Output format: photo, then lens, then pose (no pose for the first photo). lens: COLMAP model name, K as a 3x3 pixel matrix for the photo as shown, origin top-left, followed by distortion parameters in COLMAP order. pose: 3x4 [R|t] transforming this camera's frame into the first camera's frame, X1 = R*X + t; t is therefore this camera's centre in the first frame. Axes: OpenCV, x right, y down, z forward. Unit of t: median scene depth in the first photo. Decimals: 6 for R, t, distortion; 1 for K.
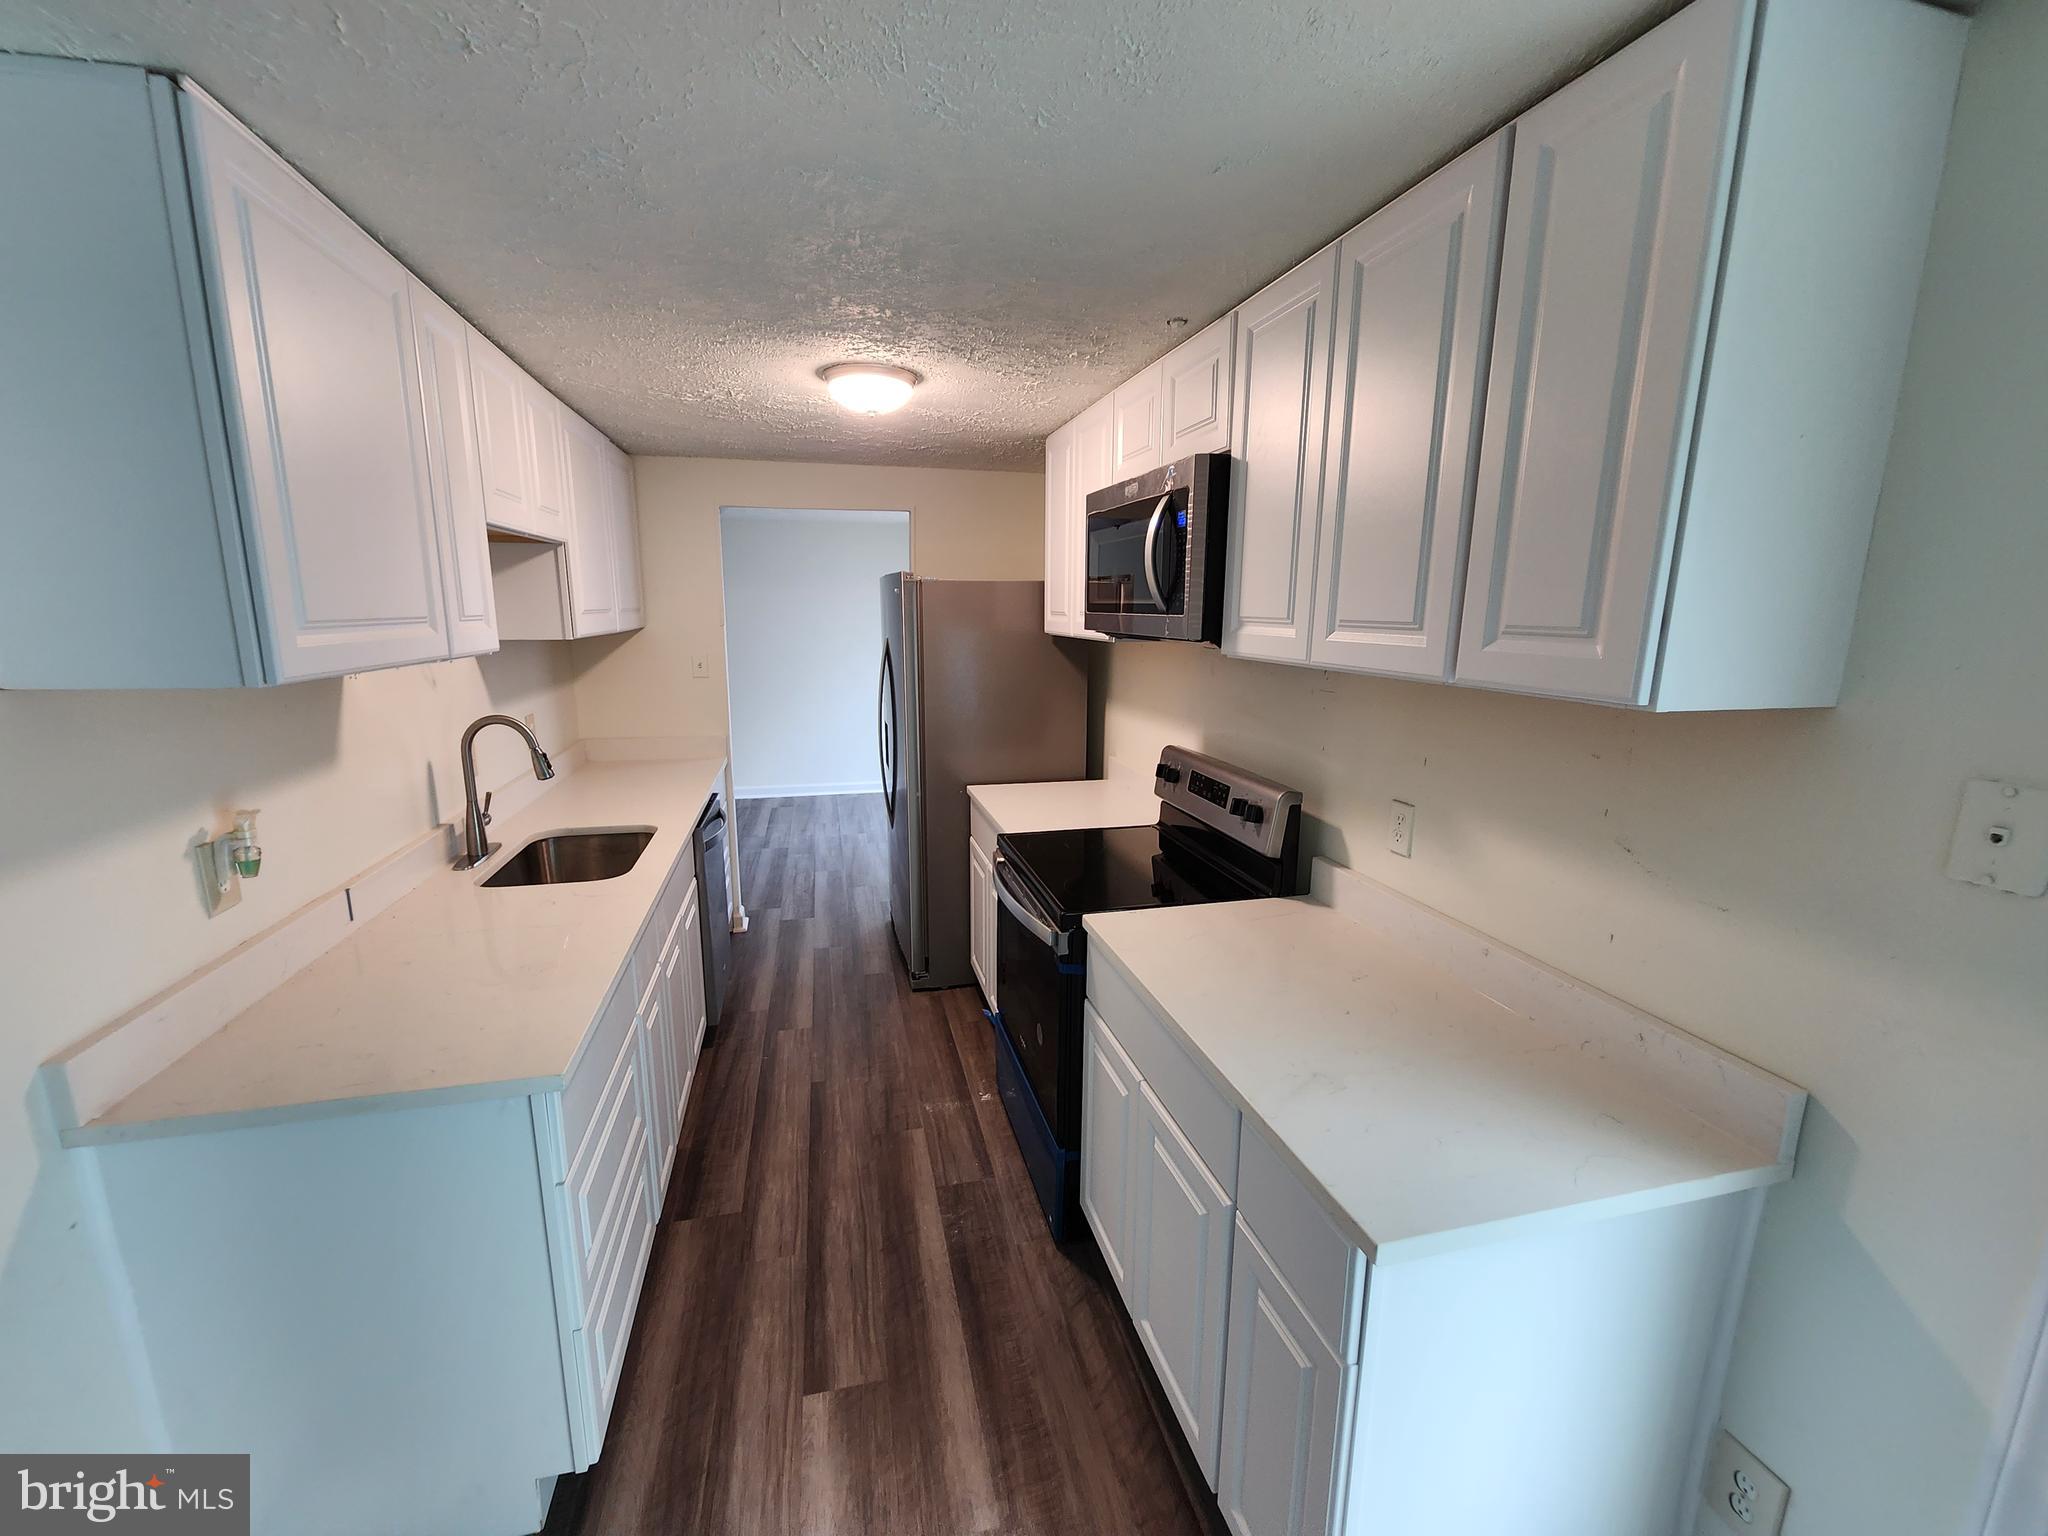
lens RADIAL K [[836.3, 0, 1026.4], [0, 836.3, 766.7], [0, 0, 1]] dist [0.000876, -0.001493]
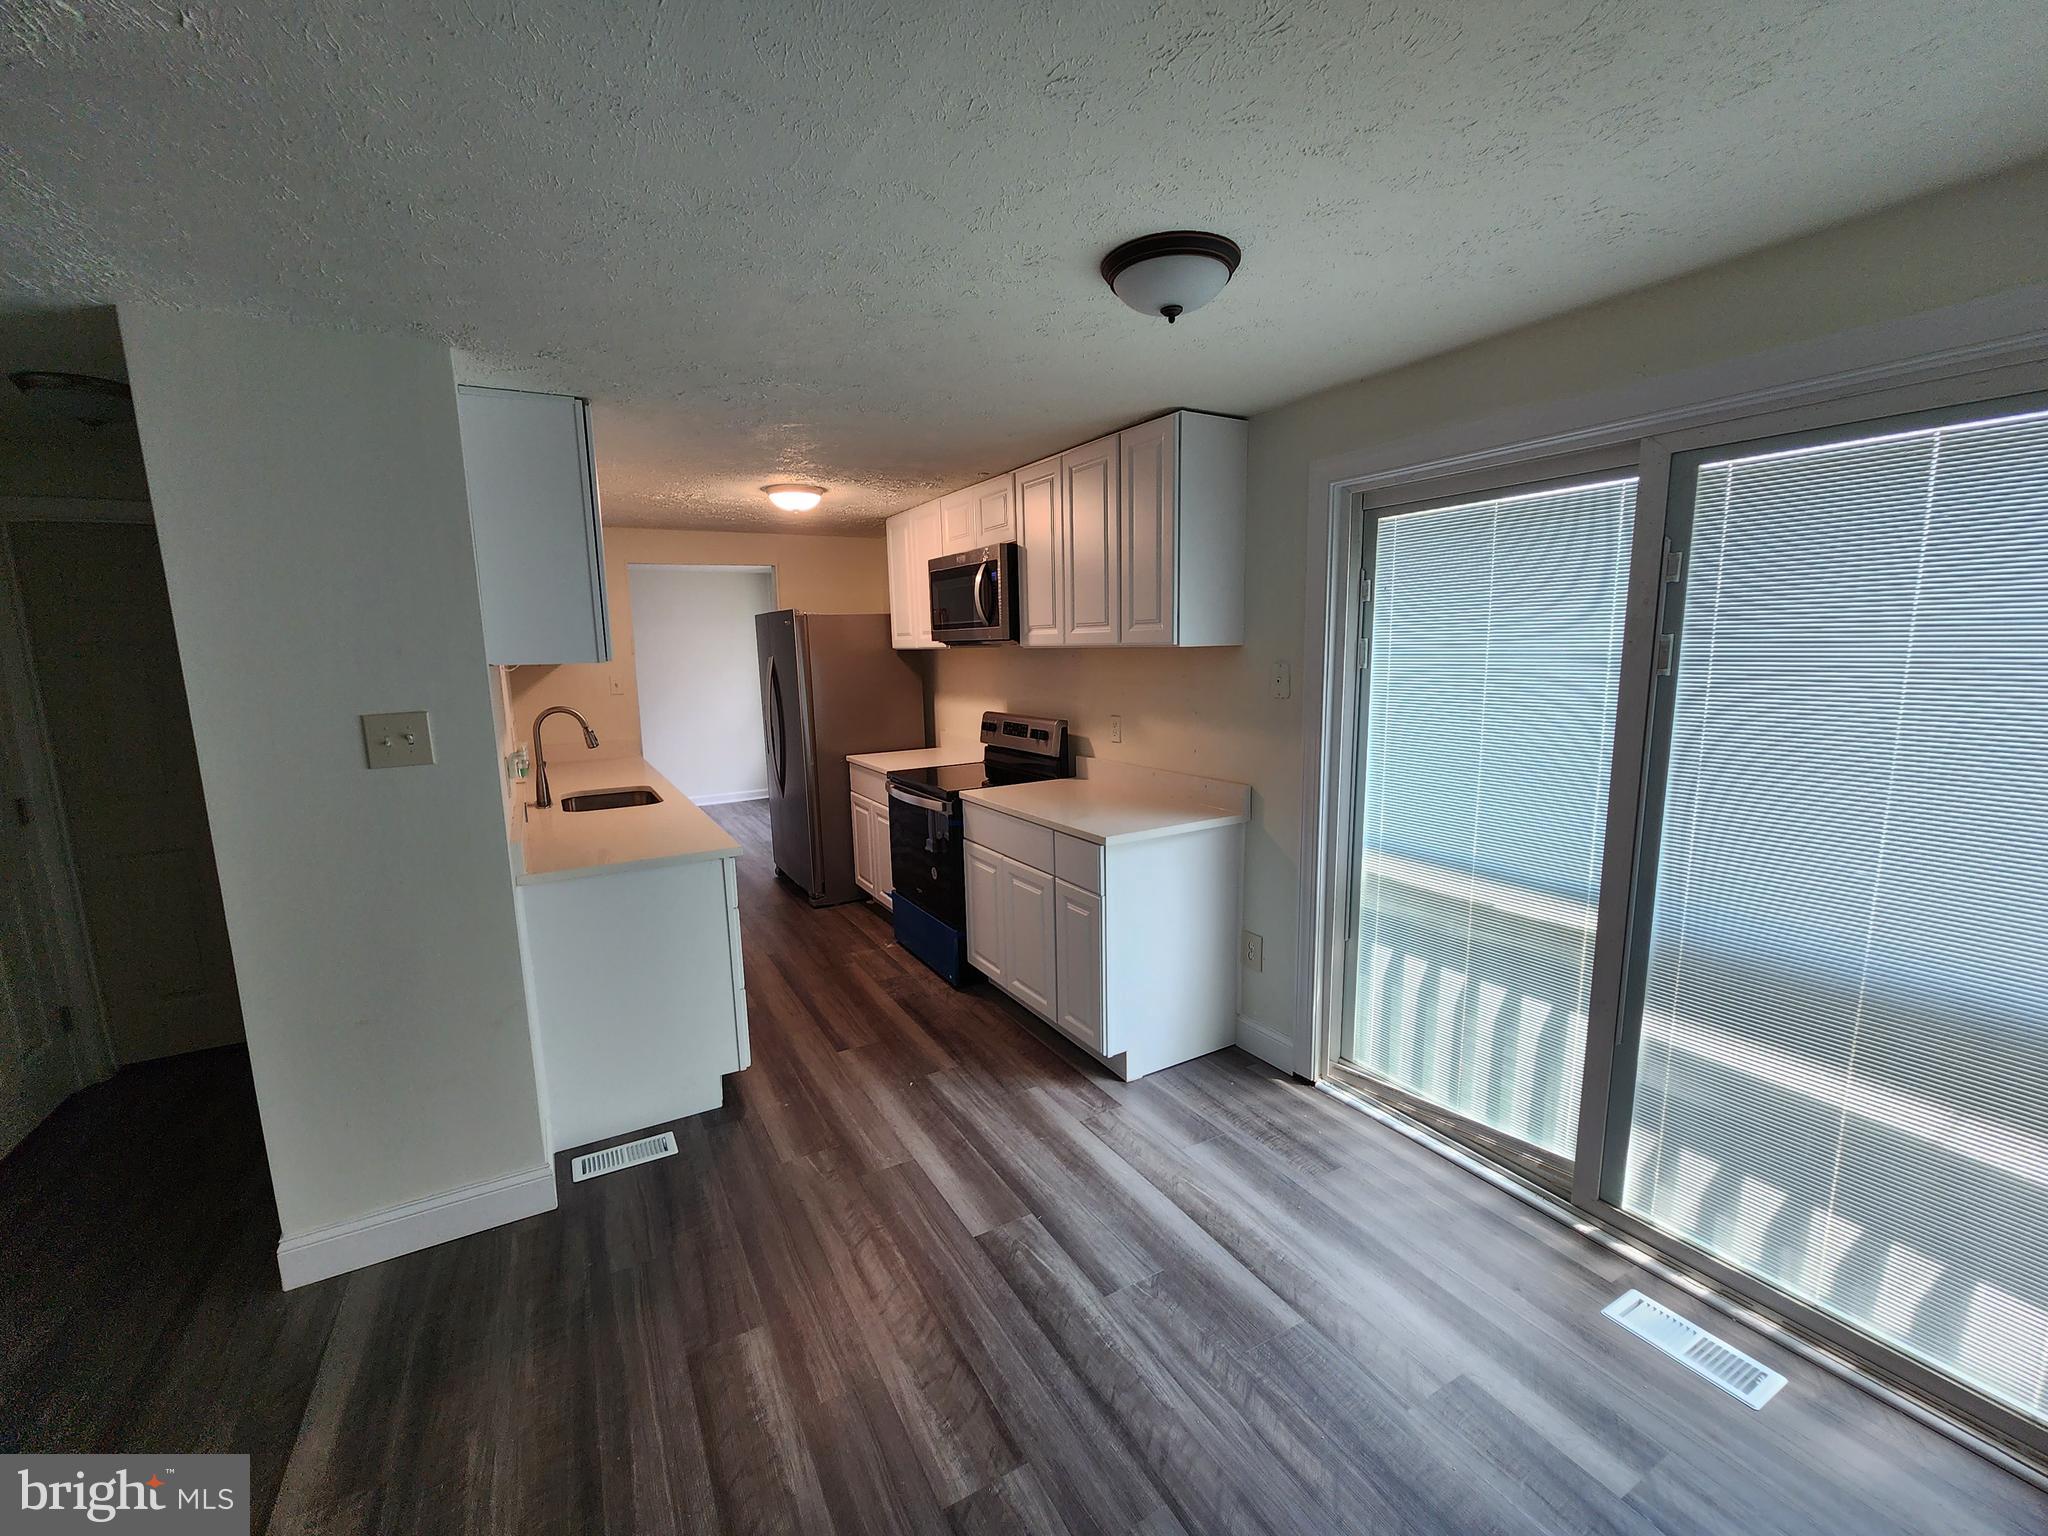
lens RADIAL K [[836.3, 0, 1031.6], [0, 836.3, 766.6], [0, 0, 1]] dist [0.000876, -0.001493]
pose [[0.958495, -0.072243, 0.275804, -0.273430], [0.084611, 0.995861, -0.033194, 0.193405], [-0.272264, 0.055153, 0.960641, -0.780269]]
